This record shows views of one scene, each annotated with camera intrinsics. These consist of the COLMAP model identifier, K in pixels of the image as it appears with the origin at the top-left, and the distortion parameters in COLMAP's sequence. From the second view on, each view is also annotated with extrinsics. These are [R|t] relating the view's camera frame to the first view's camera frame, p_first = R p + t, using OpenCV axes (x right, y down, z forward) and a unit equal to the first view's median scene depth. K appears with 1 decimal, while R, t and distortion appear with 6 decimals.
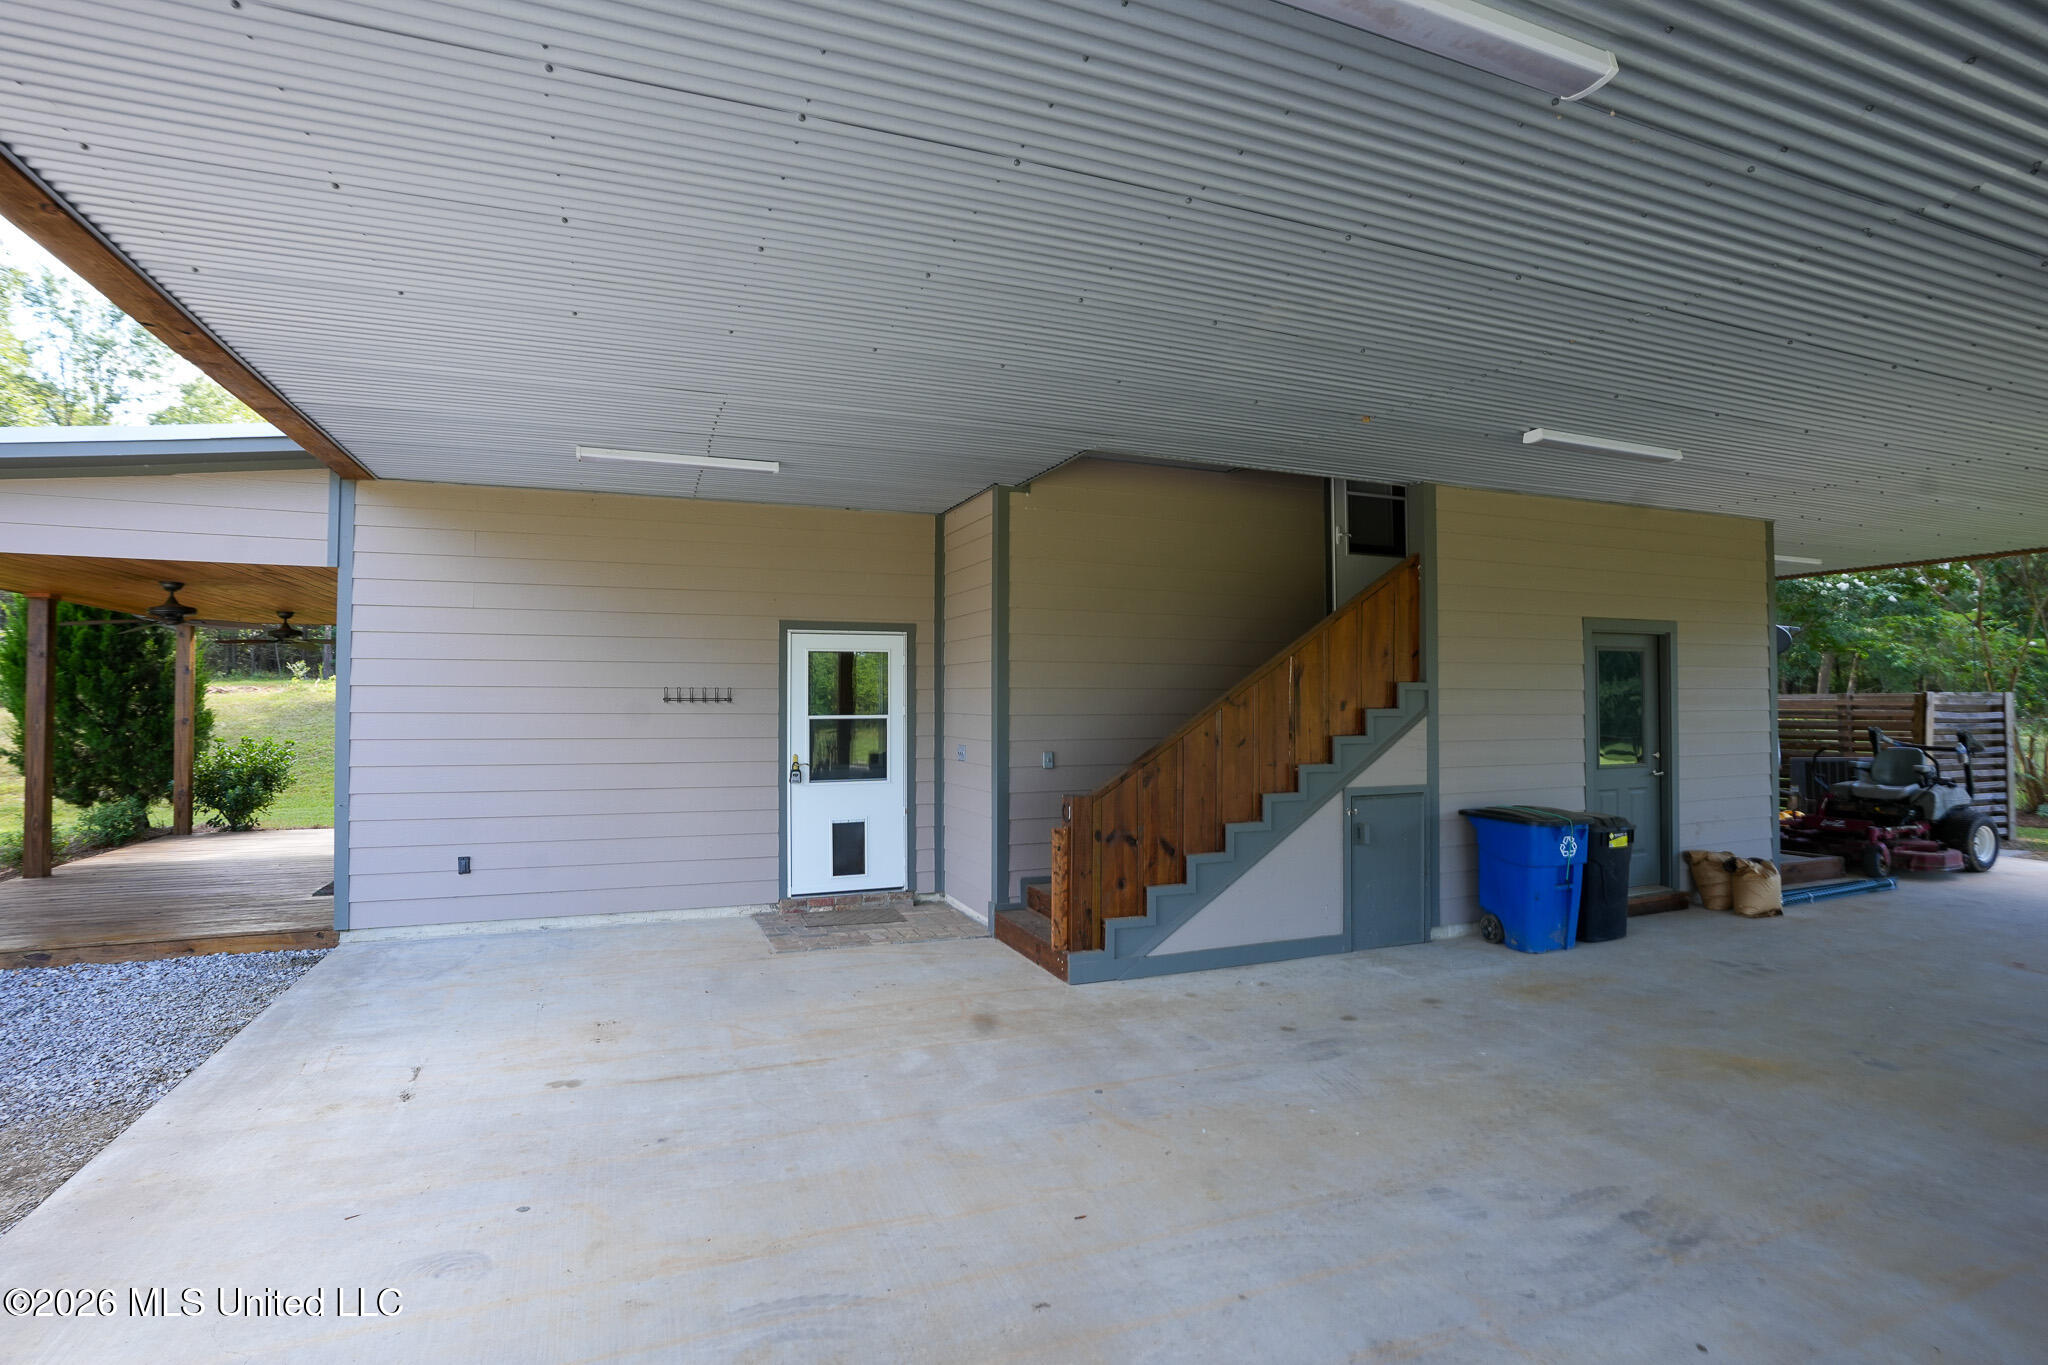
lens RADIAL K [[997.8, 0, 1025.6], [0, 997.8, 683.8], [0, 0, 1]] dist [-0.064134, 0.023037]
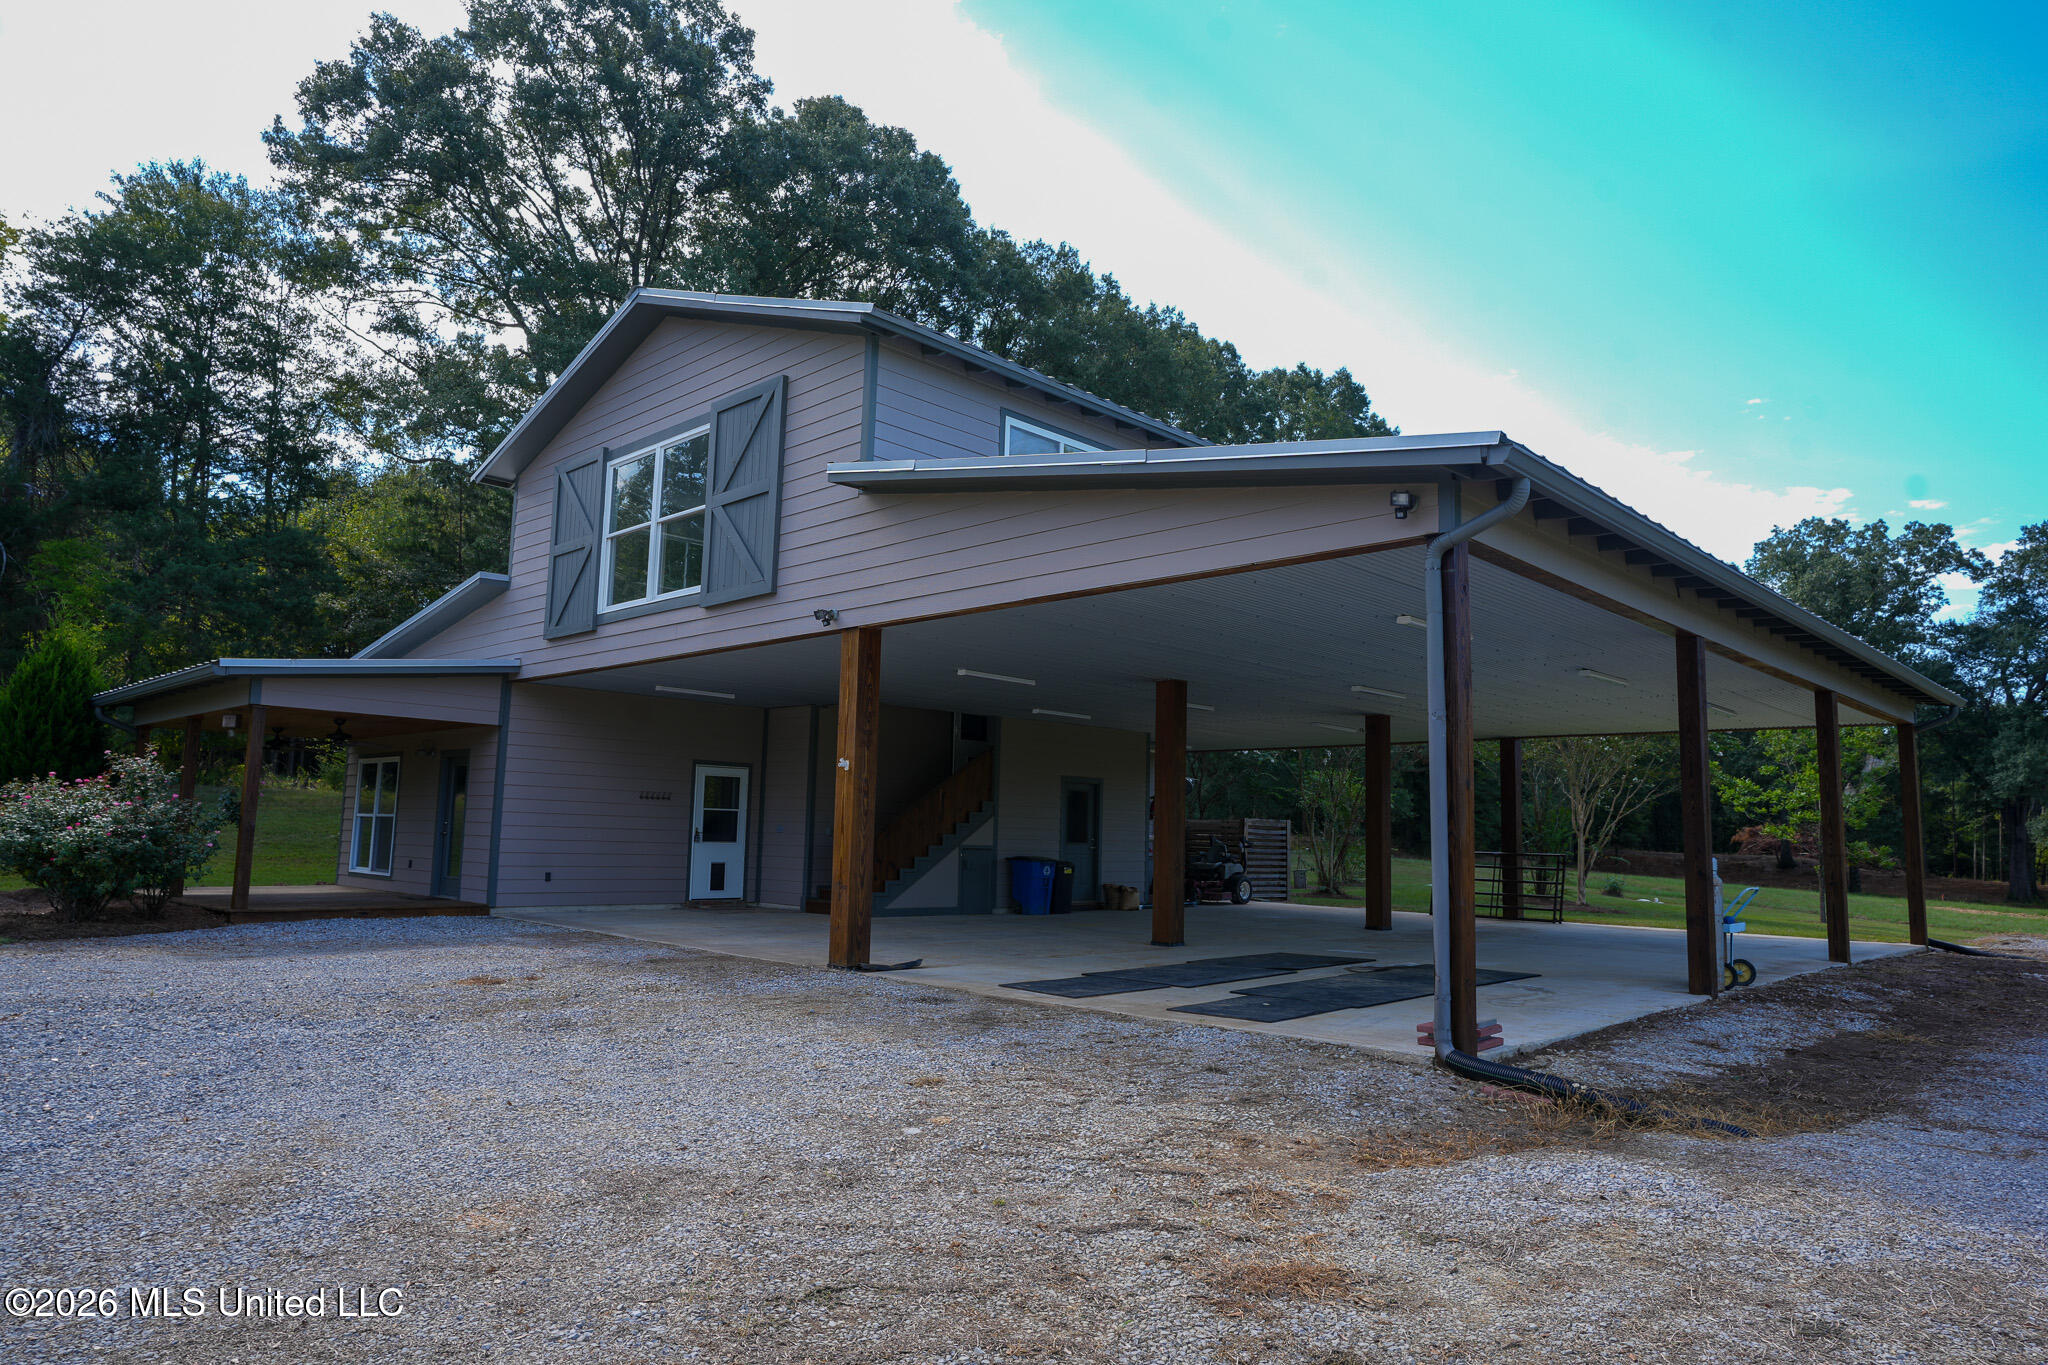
lens RADIAL K [[1262.3, 0, 1026.6], [0, 1262.3, 683.9], [0, 0, 1]] dist [-0.002724, -0.000136]
pose [[0.912309, 0.071974, 0.403128, -0.664956], [-0.031880, 0.993928, -0.105309, 0.030520], [-0.408260, 0.083223, 0.909064, -1.573028]]
